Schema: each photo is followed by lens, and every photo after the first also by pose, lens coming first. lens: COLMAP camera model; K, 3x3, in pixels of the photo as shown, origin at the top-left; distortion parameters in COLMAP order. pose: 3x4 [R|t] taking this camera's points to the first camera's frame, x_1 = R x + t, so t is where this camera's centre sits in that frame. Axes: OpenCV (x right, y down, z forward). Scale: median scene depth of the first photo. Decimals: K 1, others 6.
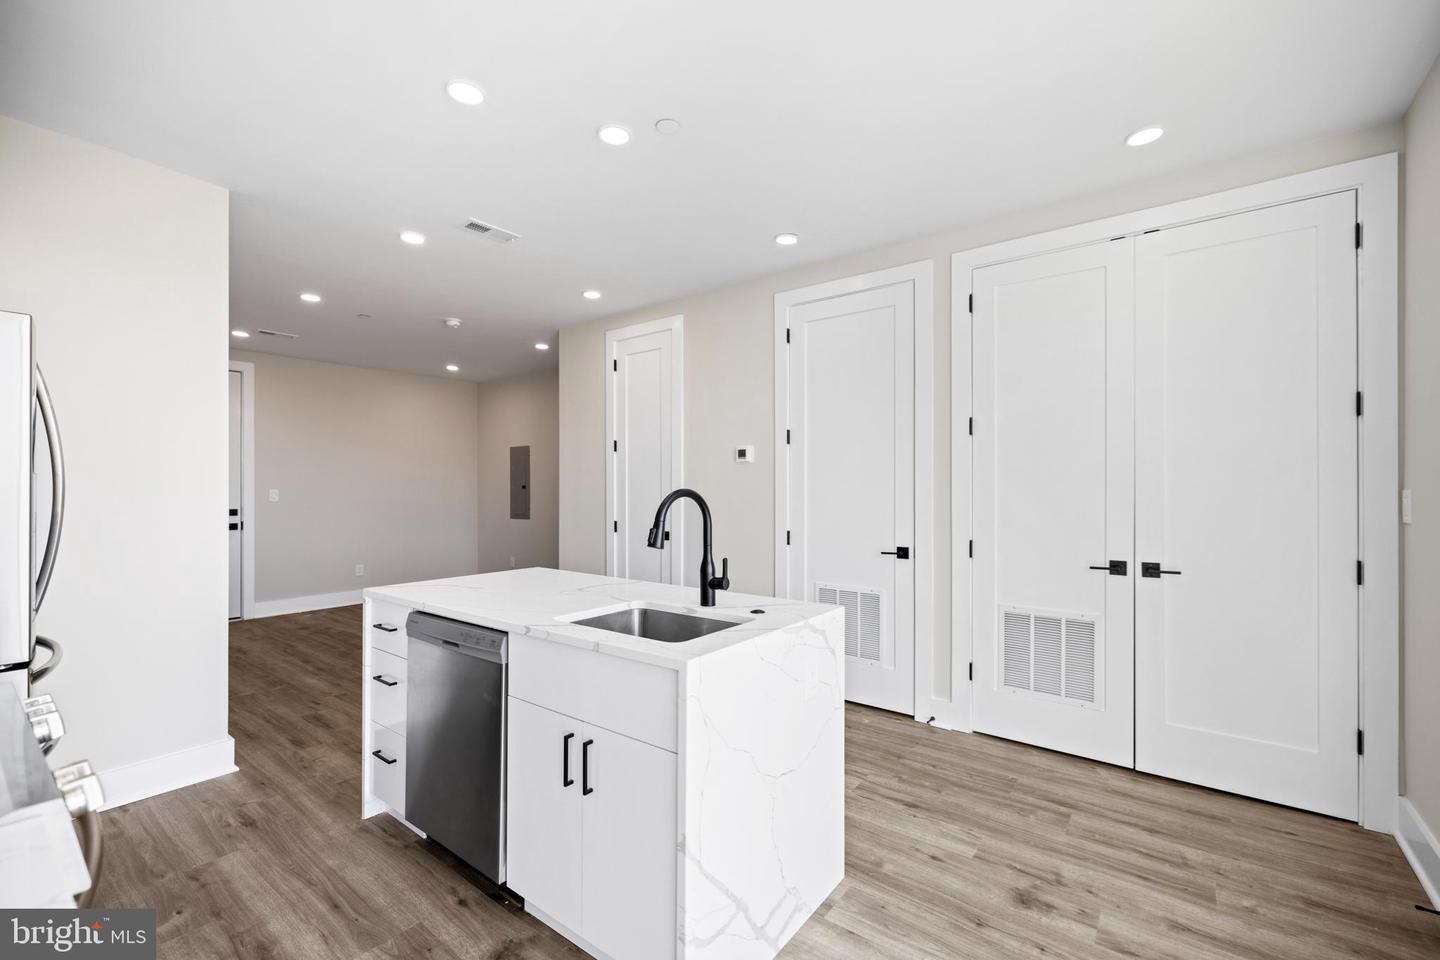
lens RADIAL K [[606.6, 0, 716.2], [0, 606.6, 487.0], [0, 0, 1]] dist [0.000287, -0.000145]
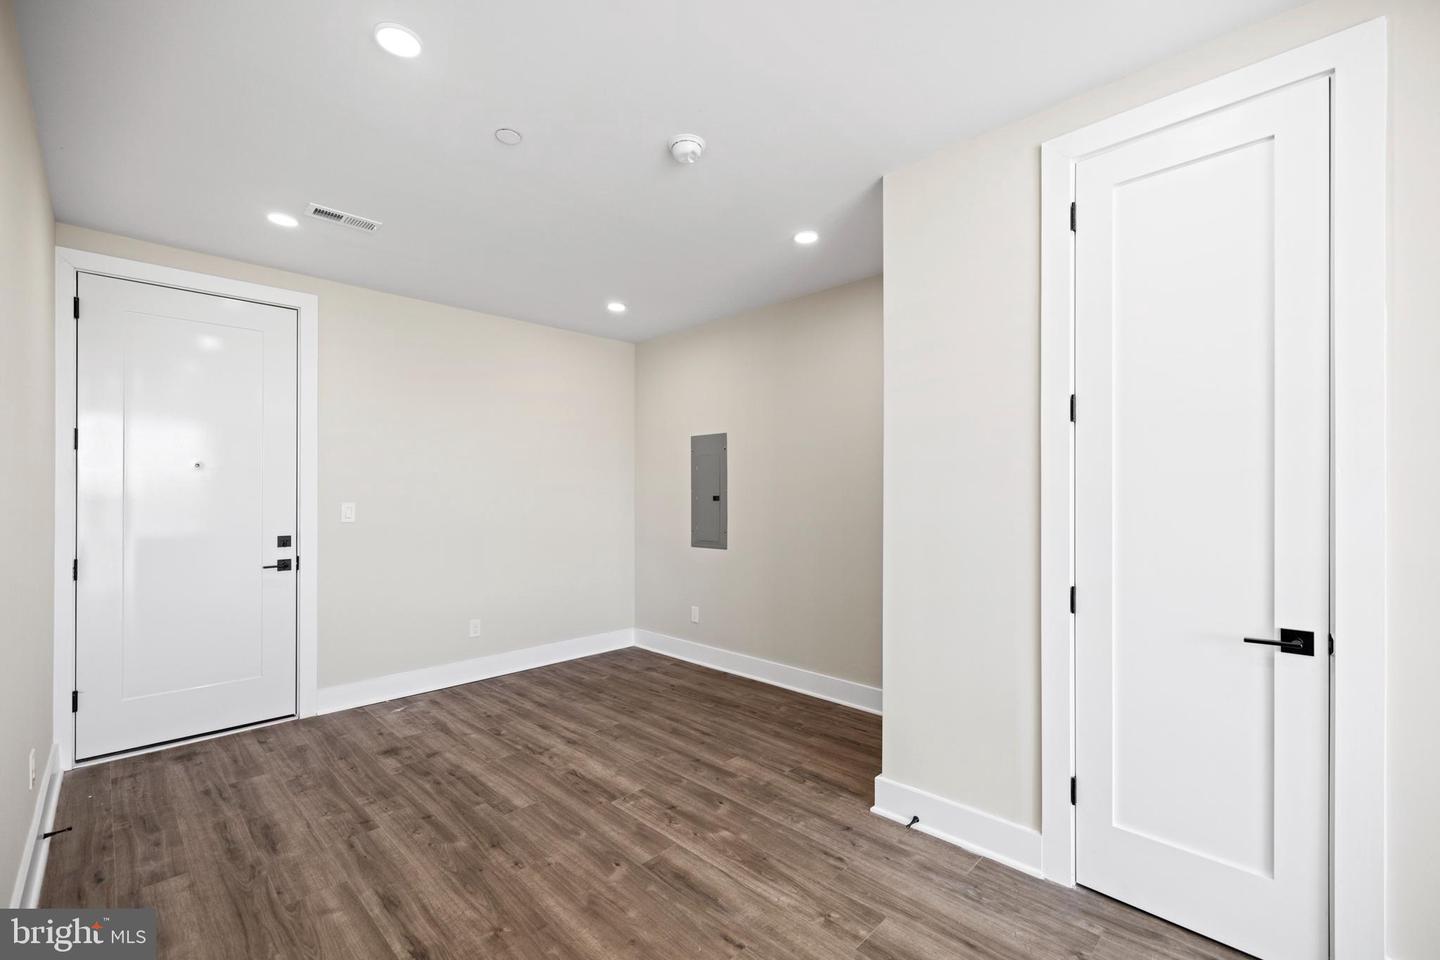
lens RADIAL K [[611.2, 0, 715.8], [0, 611.2, 490.3], [0, 0, 1]] dist [0.003160, 0.000266]
pose [[0.992404, 0.001375, -0.123017, -0.758107], [-0.001851, 0.999991, -0.003750, -0.019066], [0.123011, 0.003949, 0.992397, 1.152786]]
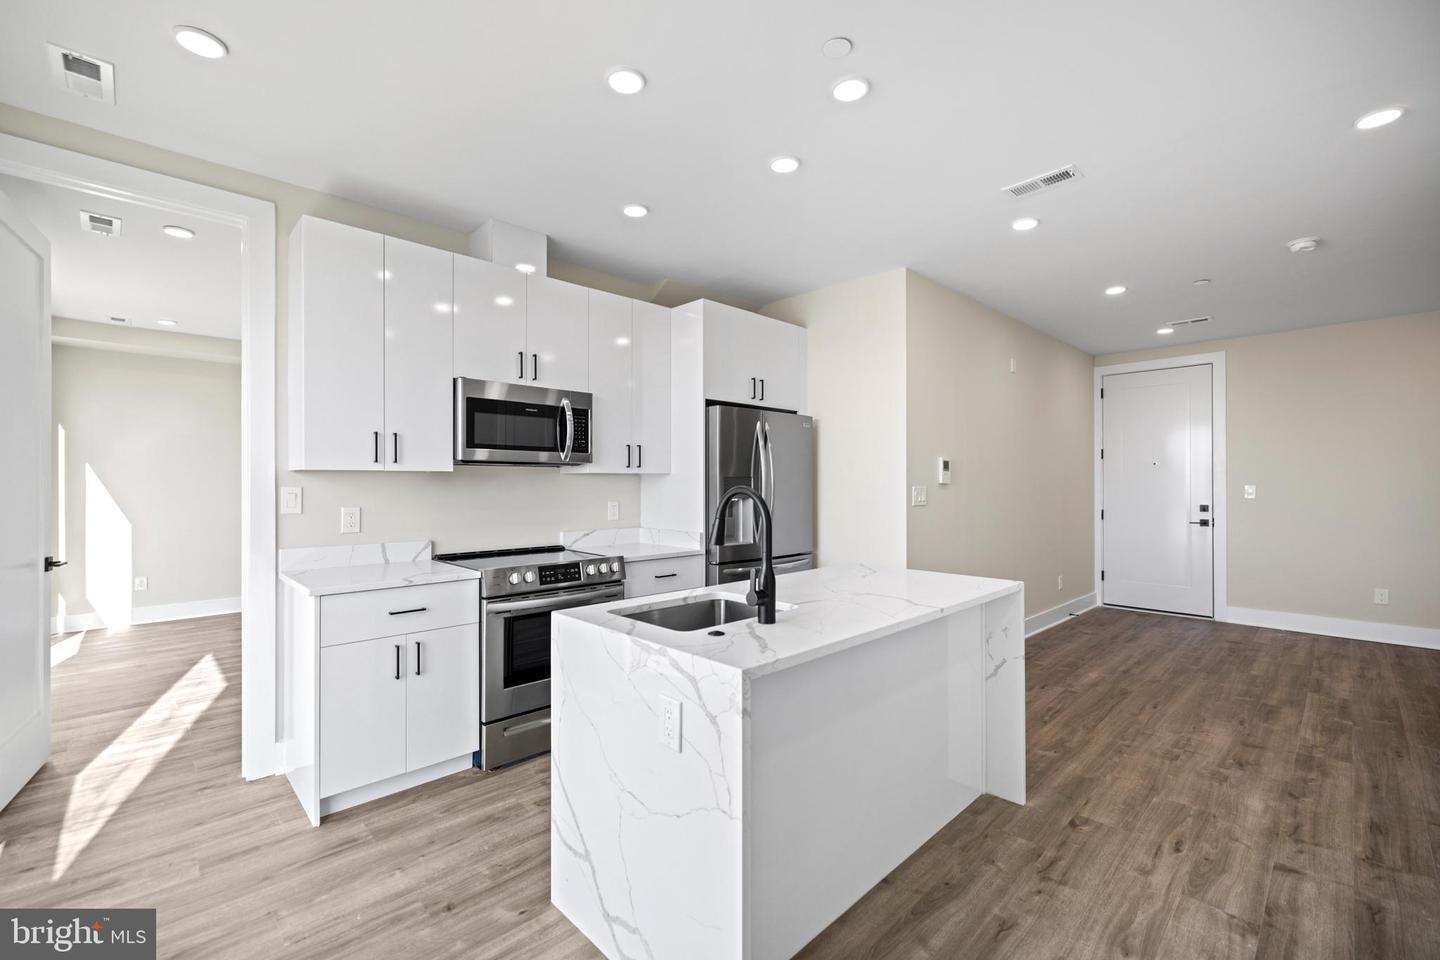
lens RADIAL K [[610.6, 0, 722.6], [0, 610.6, 481.8], [0, 0, 1]] dist [0.006512, 0.000002]
pose [[-0.137683, 0.000084, -0.990476, 0.755723], [0.000845, 1.000000, -0.000033, -0.004415], [0.990476, -0.000841, -0.137683, 0.937796]]
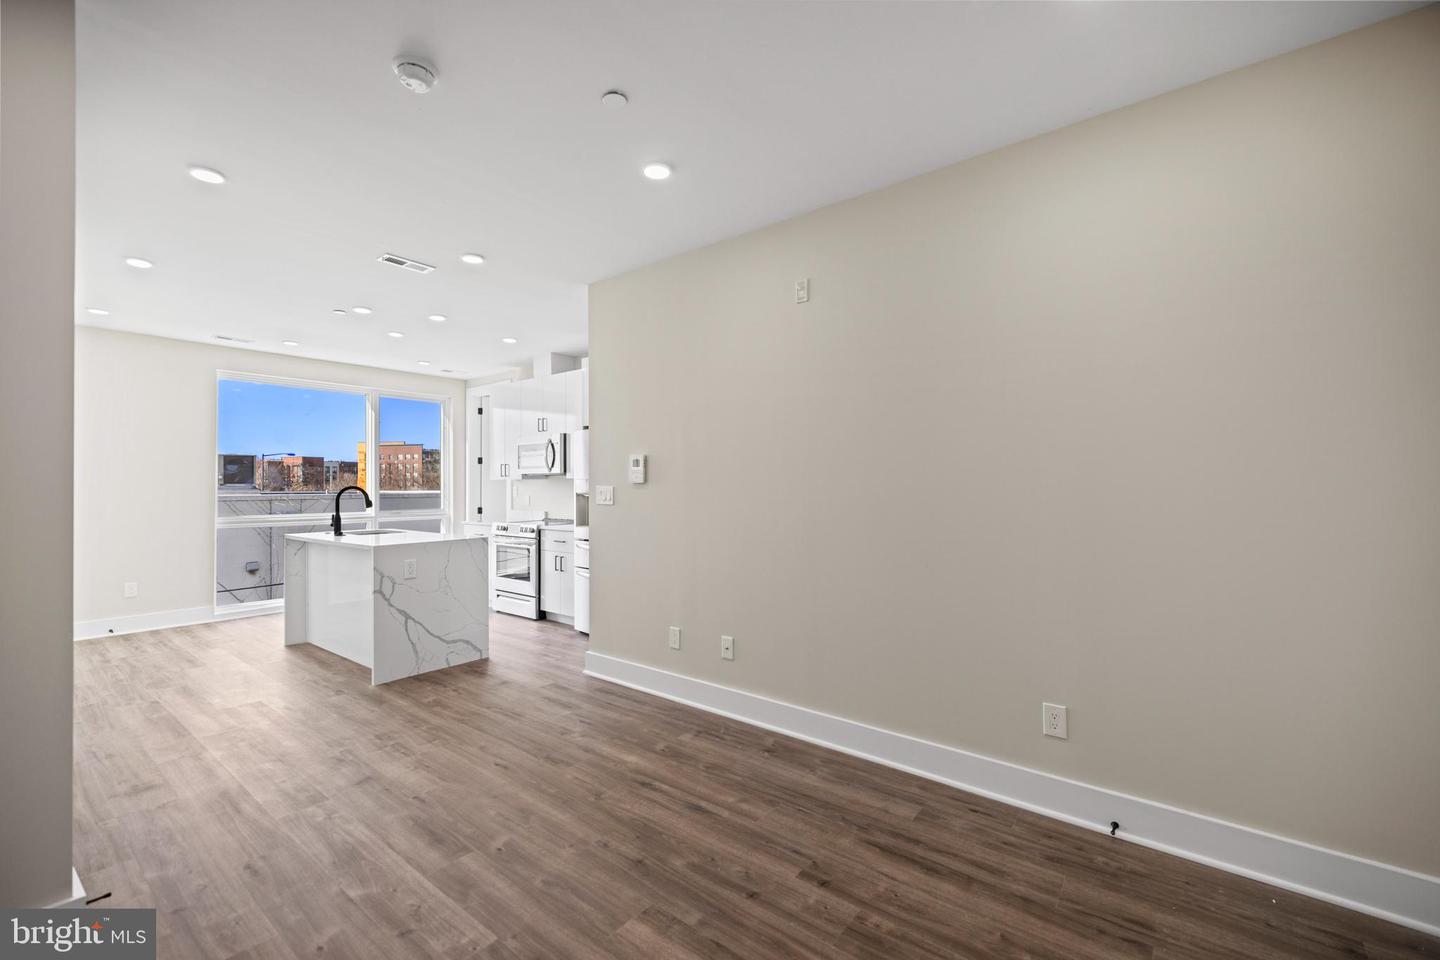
lens RADIAL K [[604.4, 0, 712.9], [0, 604.4, 483.6], [0, 0, 1]] dist [0.003382, -0.000177]
pose [[-0.999869, 0.006686, 0.014730, -1.368750], [0.006612, 0.999965, -0.005101, 0.012411], [-0.014763, -0.005003, -0.999878, 3.002359]]
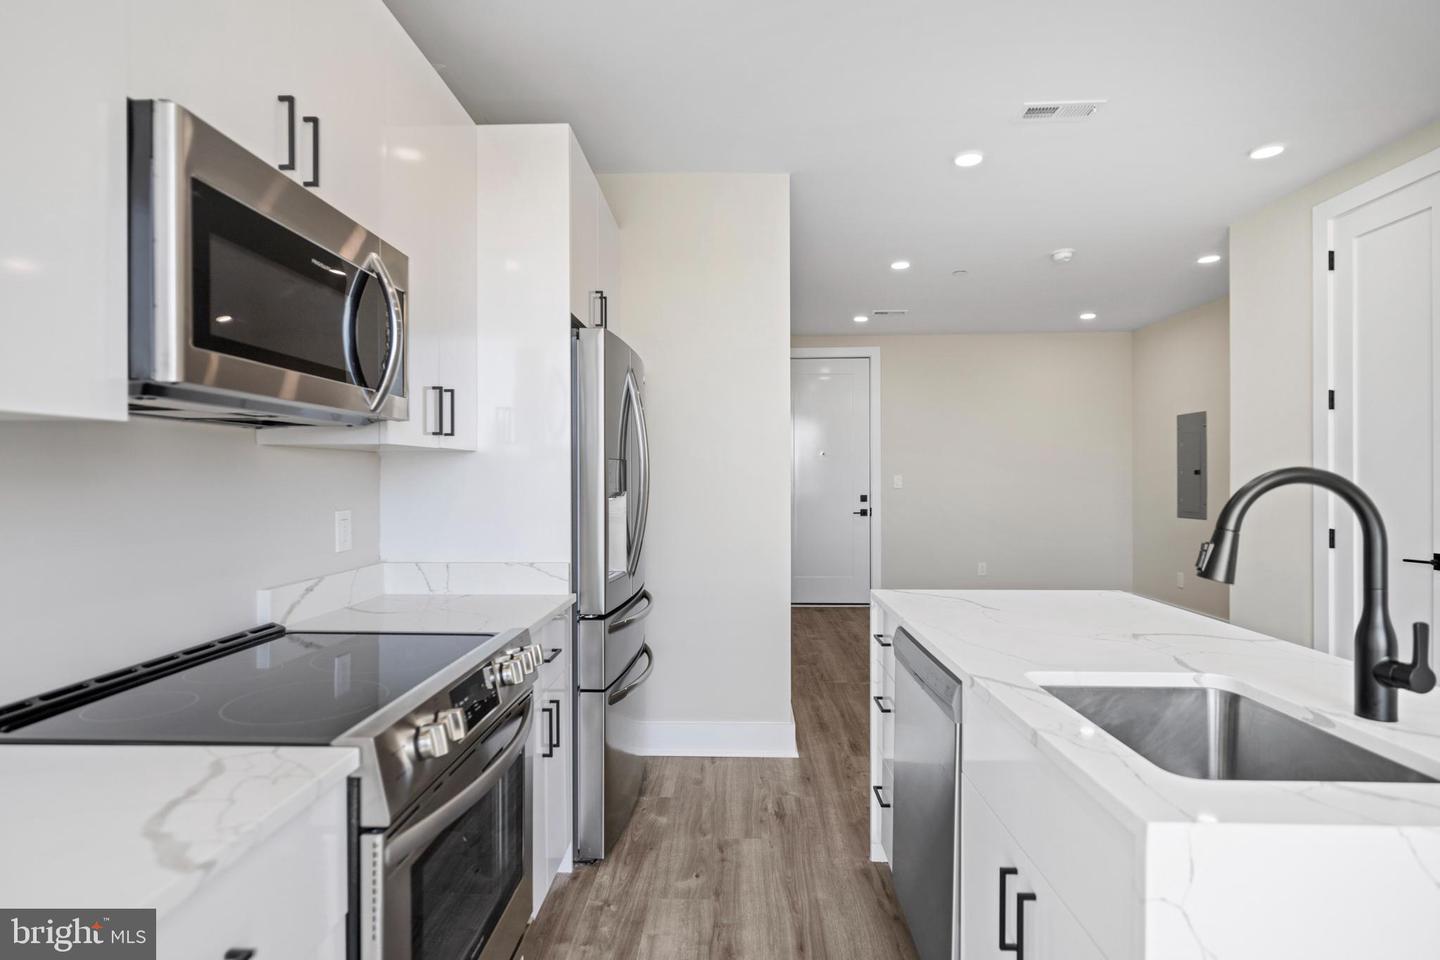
lens RADIAL K [[737.3, 0, 714.4], [0, 737.3, 477.0], [0, 0, 1]] dist [0.000542, 0.000078]
pose [[0.582328, 0.001179, -0.812953, 0.134217], [0.001965, 0.999994, 0.002857, 0.006805], [0.812951, -0.003261, 0.582323, 0.228595]]
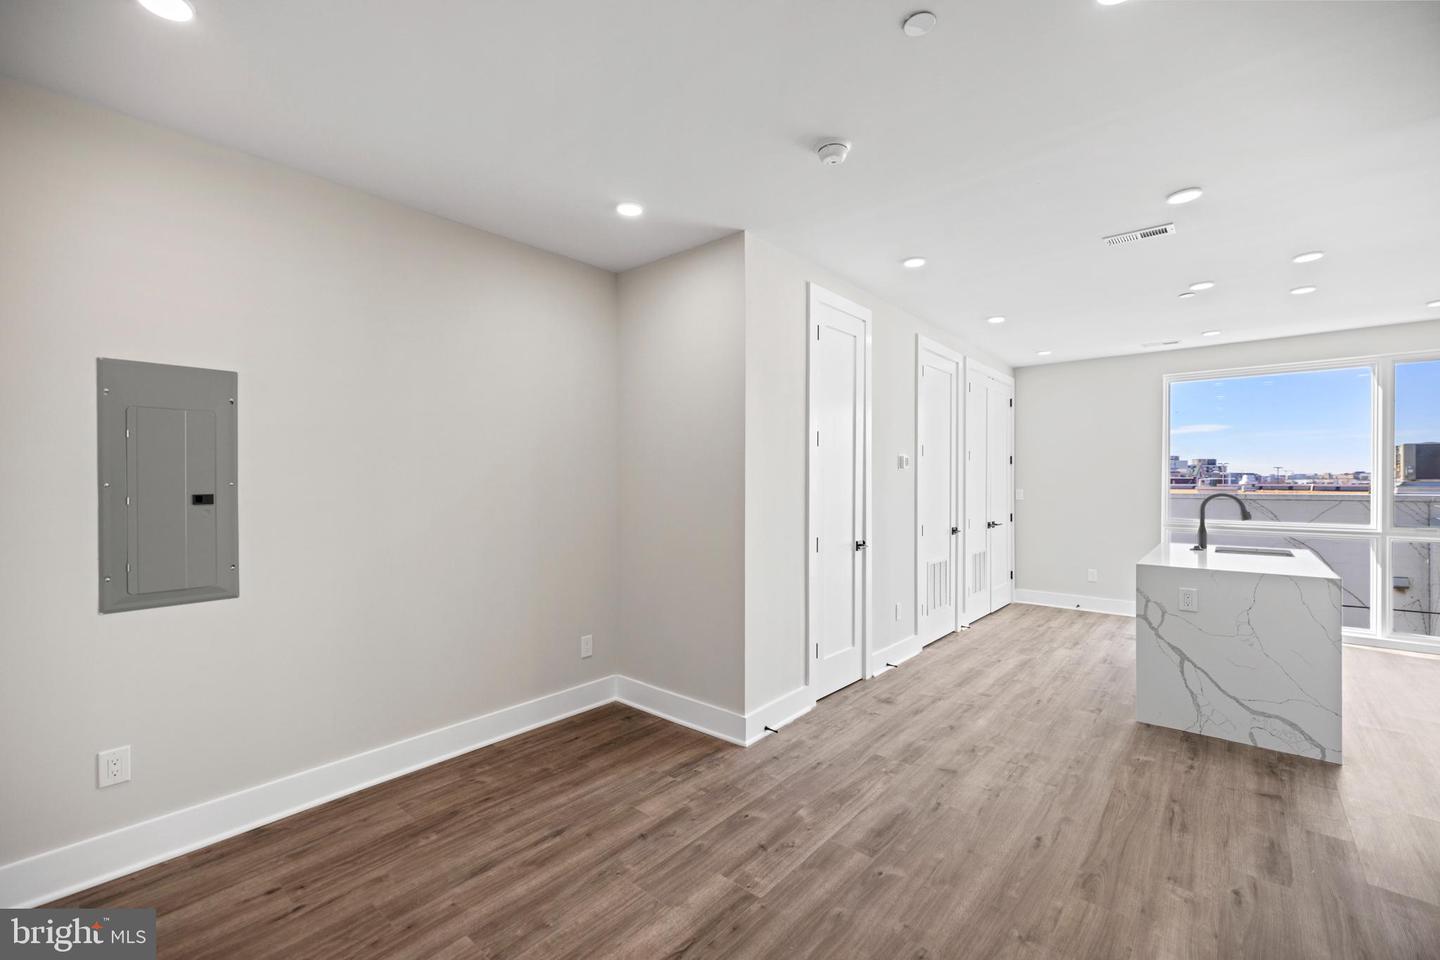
lens RADIAL K [[604.4, 0, 712.9], [0, 604.4, 483.6], [0, 0, 1]] dist [0.003382, -0.000177]
pose [[0.056330, -0.001619, 0.998411, -1.953176], [-0.001298, 0.999998, 0.001695, -0.028485], [-0.998411, -0.001391, 0.056328, 2.285974]]
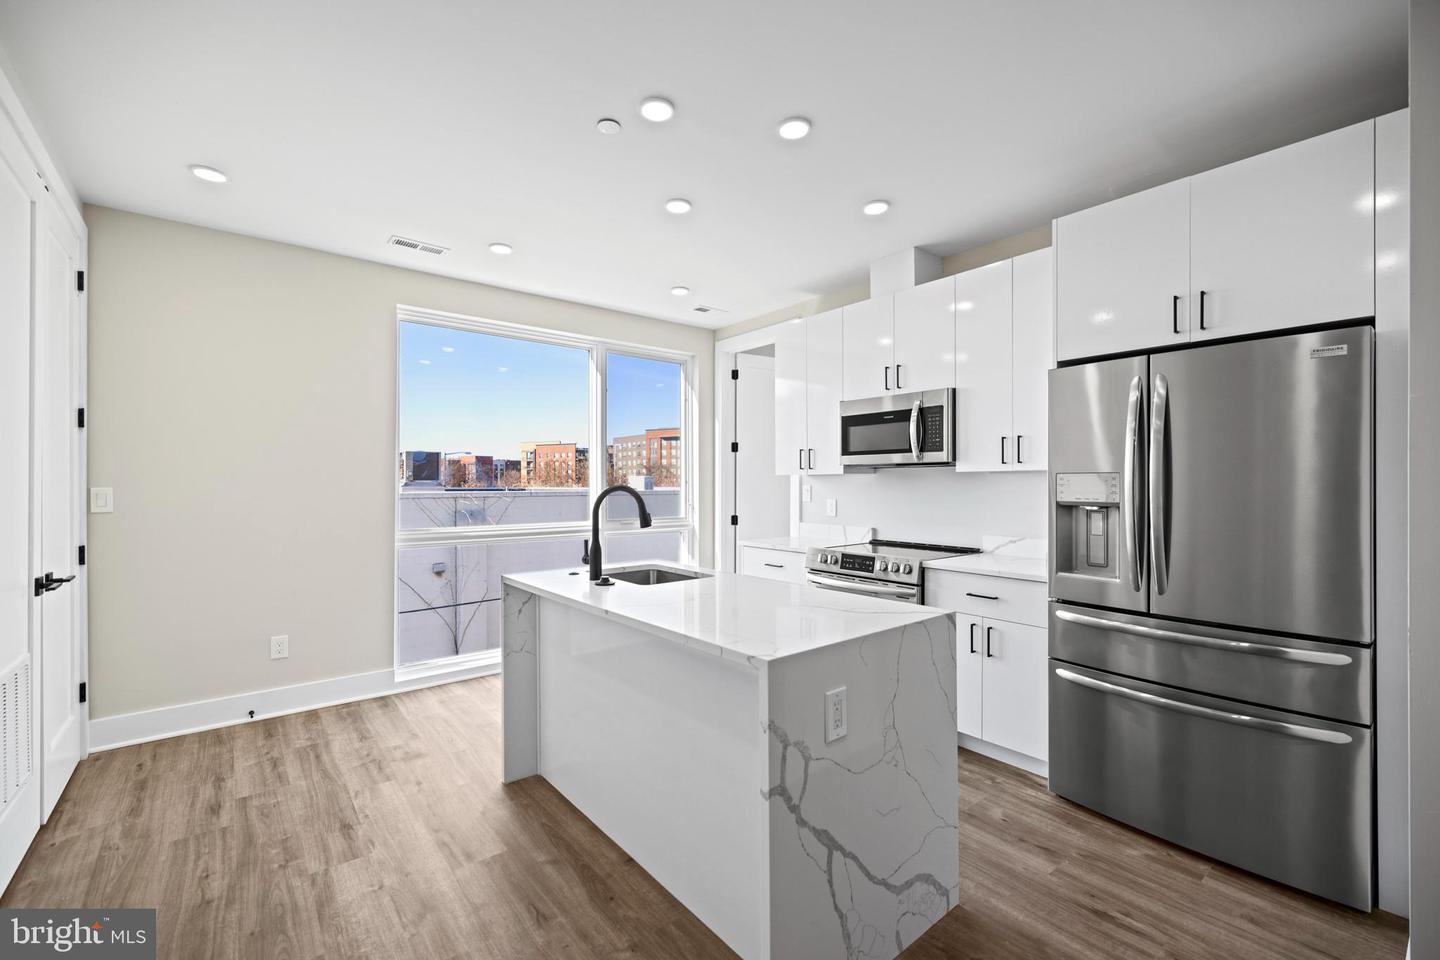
lens RADIAL K [[604.4, 0, 712.9], [0, 604.4, 483.6], [0, 0, 1]] dist [0.003382, -0.000177]
pose [[-0.972356, 0.003433, 0.233477, -0.476400], [0.003161, 0.999994, -0.001539, 0.001113], [-0.233481, -0.000759, -0.972361, 1.903389]]
